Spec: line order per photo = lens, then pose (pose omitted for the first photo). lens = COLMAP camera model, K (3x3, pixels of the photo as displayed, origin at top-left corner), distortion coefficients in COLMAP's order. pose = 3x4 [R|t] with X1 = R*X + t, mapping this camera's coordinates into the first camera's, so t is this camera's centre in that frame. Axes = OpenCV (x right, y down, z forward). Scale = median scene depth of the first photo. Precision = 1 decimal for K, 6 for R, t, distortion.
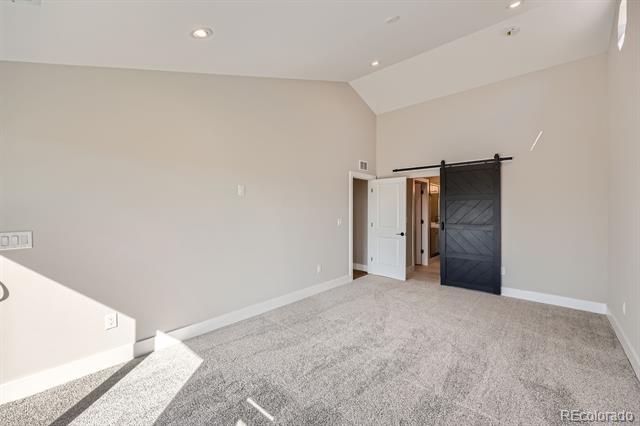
lens RADIAL K [[260.9, 0, 322.4], [0, 260.9, 211.4], [0, 0, 1]] dist [-0.001313, -0.000251]
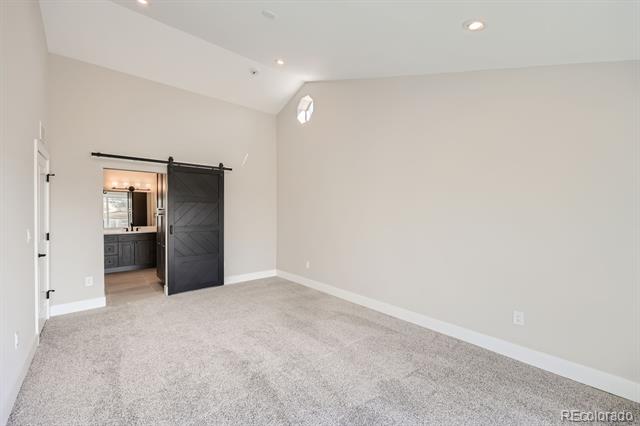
lens RADIAL K [[260.9, 0, 322.4], [0, 260.9, 211.4], [0, 0, 1]] dist [-0.001313, -0.000251]
pose [[0.123409, -0.002281, 0.992353, -0.427753], [-0.003021, 0.999992, 0.002674, -0.012472], [-0.992351, -0.003328, 0.123401, 0.422146]]
